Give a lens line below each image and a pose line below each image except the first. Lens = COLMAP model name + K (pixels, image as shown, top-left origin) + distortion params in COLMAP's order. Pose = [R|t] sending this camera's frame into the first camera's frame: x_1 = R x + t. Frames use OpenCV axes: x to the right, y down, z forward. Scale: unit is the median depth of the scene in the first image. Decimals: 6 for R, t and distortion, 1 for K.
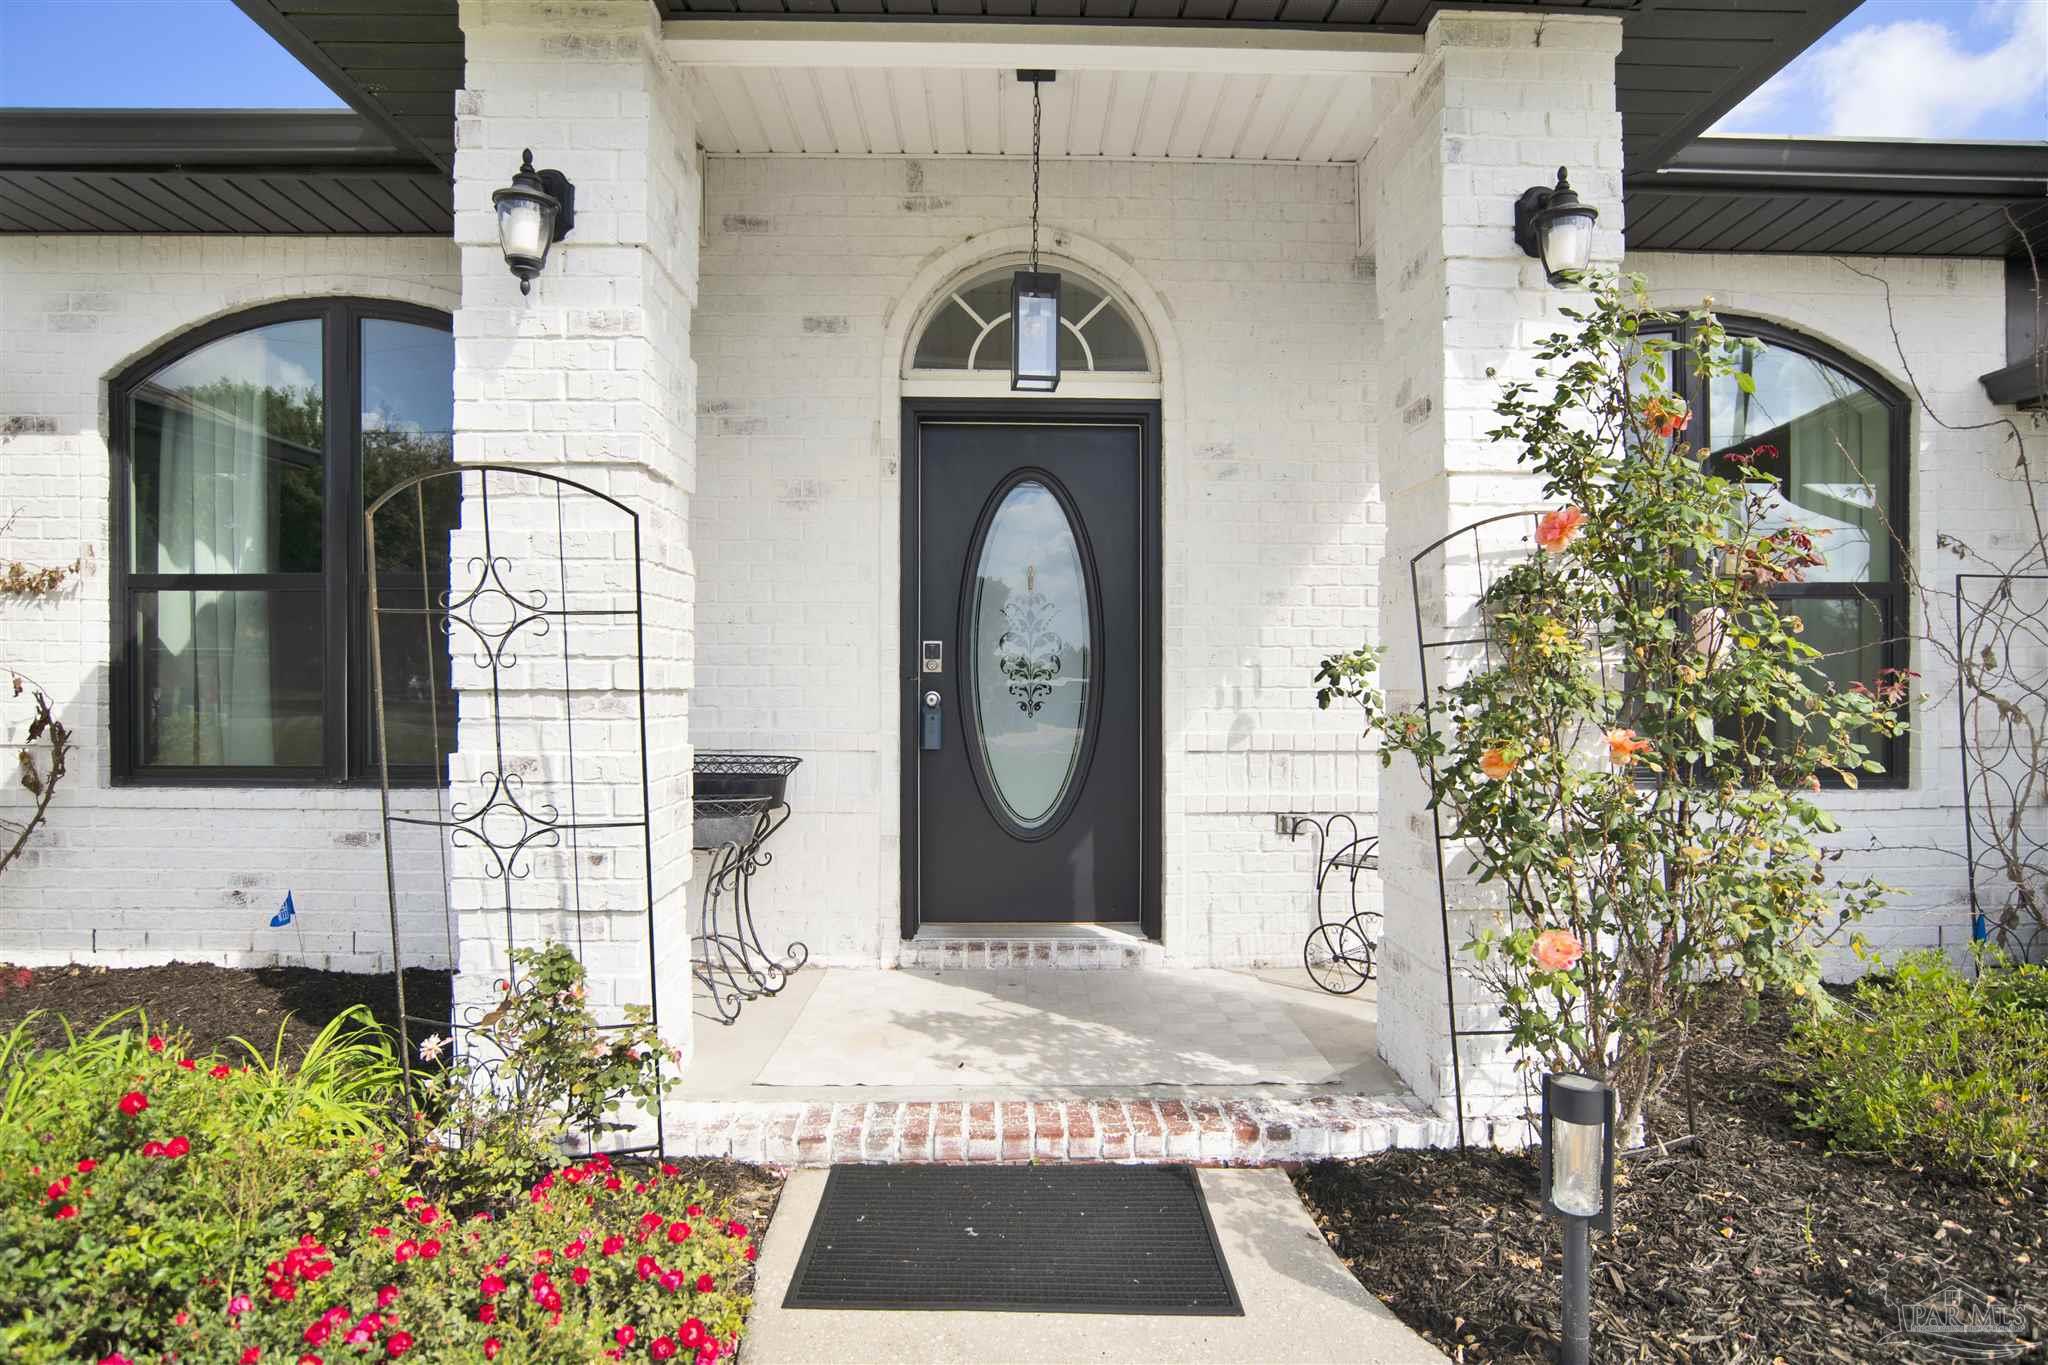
lens RADIAL K [[1052.3, 0, 1024.0], [0, 1052.3, 682.5], [0, 0, 1]] dist [-0.024459, 0.000977]
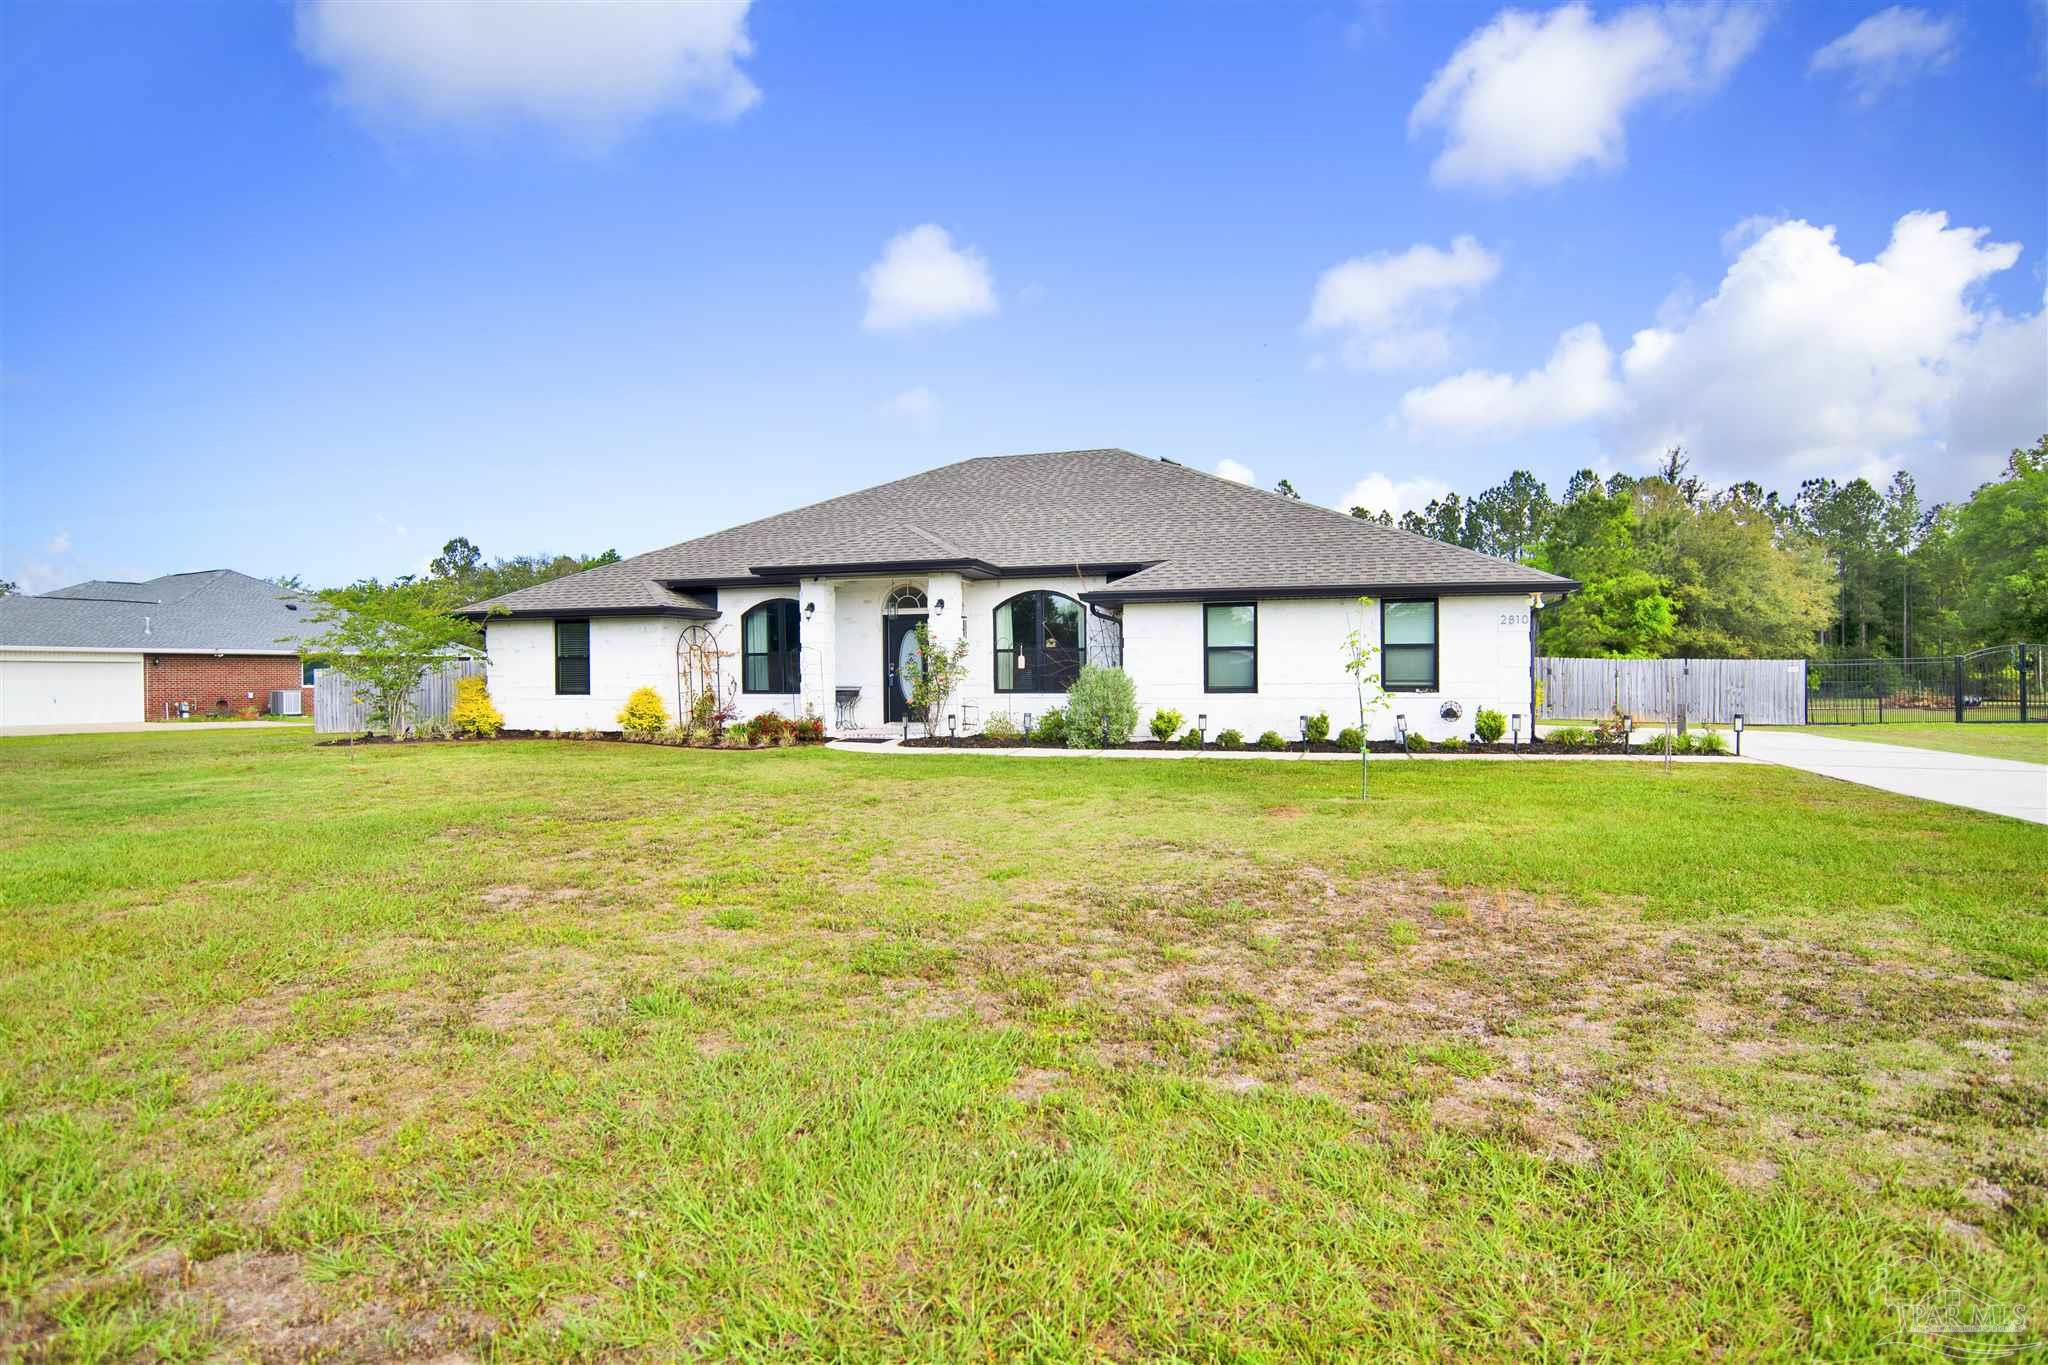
lens RADIAL K [[1052.3, 0, 1024.0], [0, 1052.3, 682.5], [0, 0, 1]] dist [-0.024459, 0.000977]
pose [[0.953368, -0.008226, -0.301699, 2.033663], [0.012609, 0.999841, 0.012583, -0.009670], [0.301548, -0.015801, 0.953320, -3.571013]]
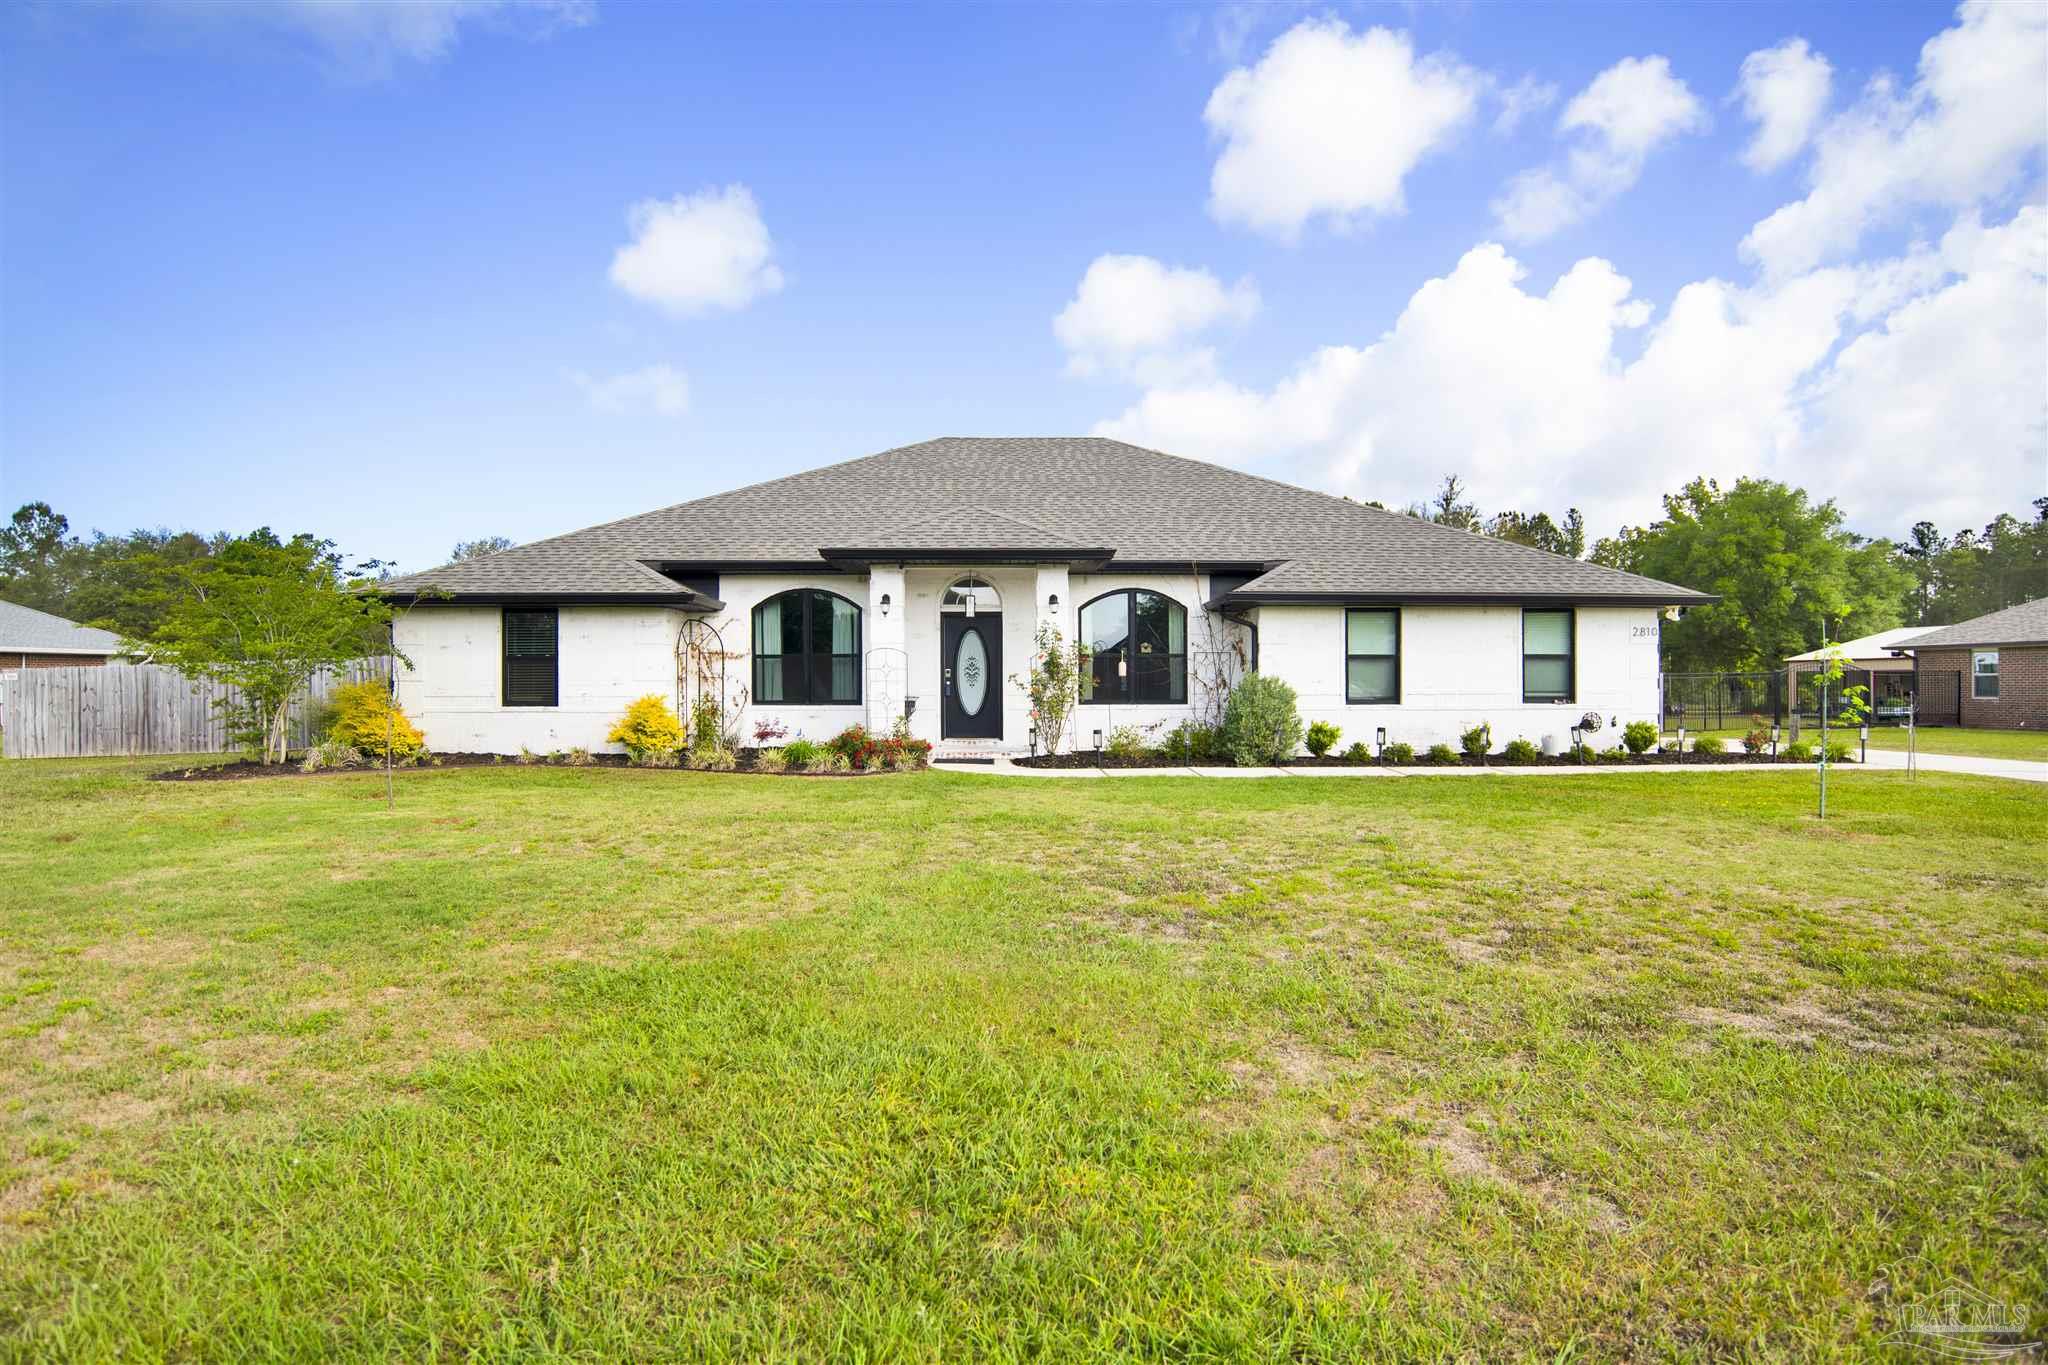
lens RADIAL K [[1052.3, 0, 1024.0], [0, 1052.3, 682.5], [0, 0, 1]] dist [-0.024459, 0.000977]
pose [[0.999983, -0.005215, 0.002661, 0.205608], [0.005191, 0.999947, 0.008889, -0.026959], [-0.002708, -0.008876, 0.999957, -3.250767]]
